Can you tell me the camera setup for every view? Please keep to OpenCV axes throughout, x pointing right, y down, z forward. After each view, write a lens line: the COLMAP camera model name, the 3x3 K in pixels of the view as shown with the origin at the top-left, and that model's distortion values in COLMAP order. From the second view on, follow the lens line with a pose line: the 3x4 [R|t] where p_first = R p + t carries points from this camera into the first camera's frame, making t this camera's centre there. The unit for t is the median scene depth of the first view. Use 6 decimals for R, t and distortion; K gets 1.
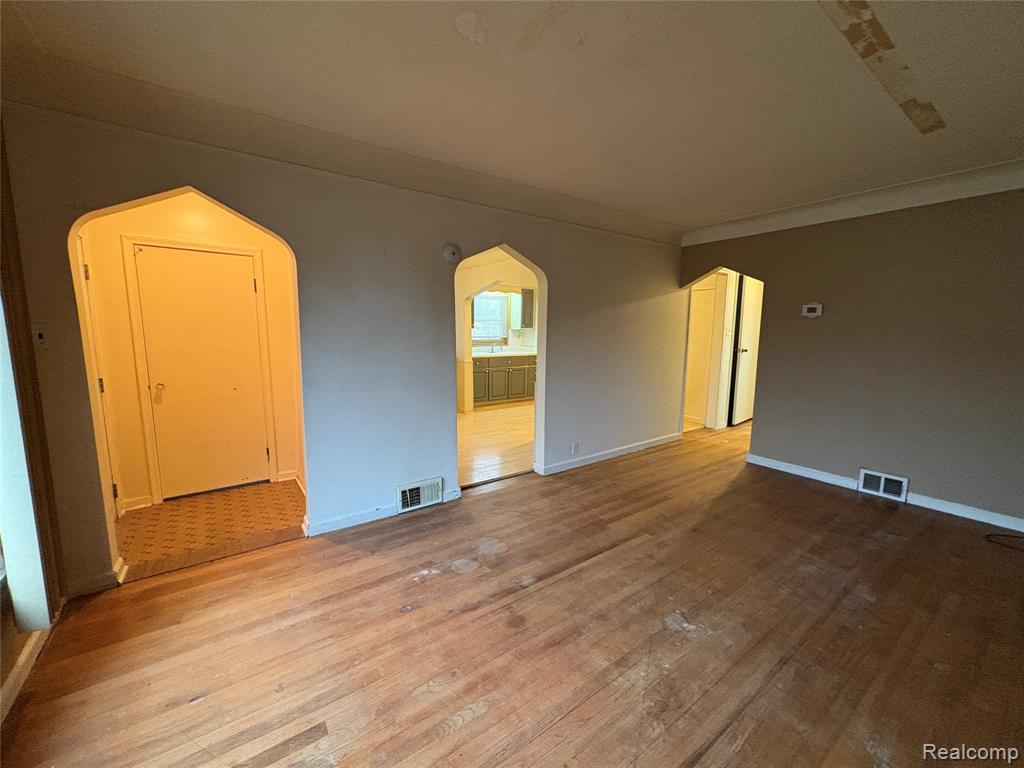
lens RADIAL K [[406.9, 0, 516.2], [0, 406.9, 381.1], [0, 0, 1]] dist [0.000566, -0.000130]
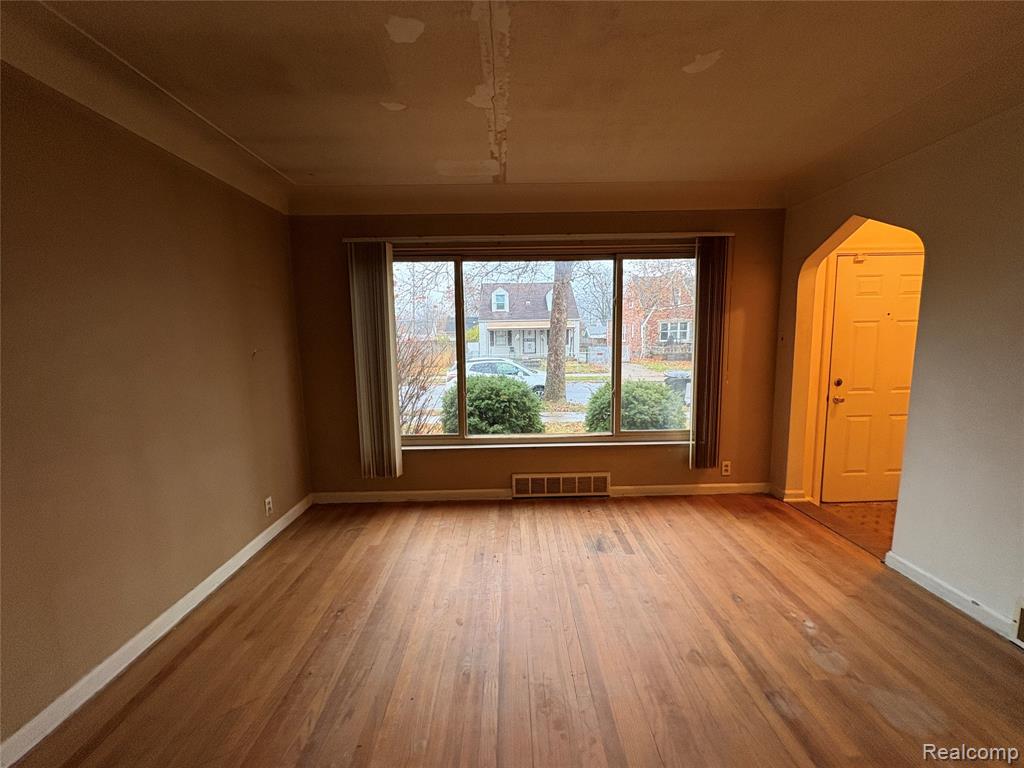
lens RADIAL K [[406.9, 0, 513.1], [0, 406.9, 381.6], [0, 0, 1]] dist [0.000566, -0.000130]
pose [[-0.577251, 0.090856, -0.811496, 0.643443], [-0.092591, 0.980098, 0.175596, -0.089945], [0.811300, 0.176501, -0.557351, 0.754950]]
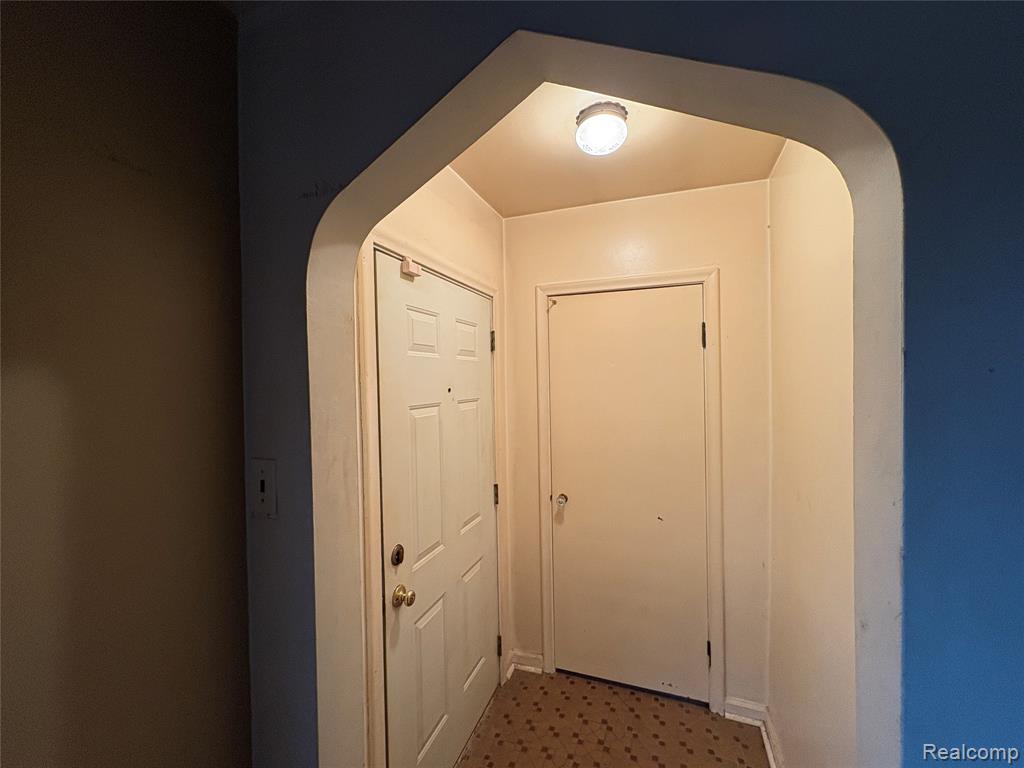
lens RADIAL K [[406.9, 0, 512.5], [0, 406.9, 382.6], [0, 0, 1]] dist [0.000566, -0.000130]
pose [[0.537688, -0.011175, -0.843070, -0.441151], [-0.087819, 0.993731, -0.069181, -0.154960], [0.838558, 0.111235, 0.533336, 0.691658]]
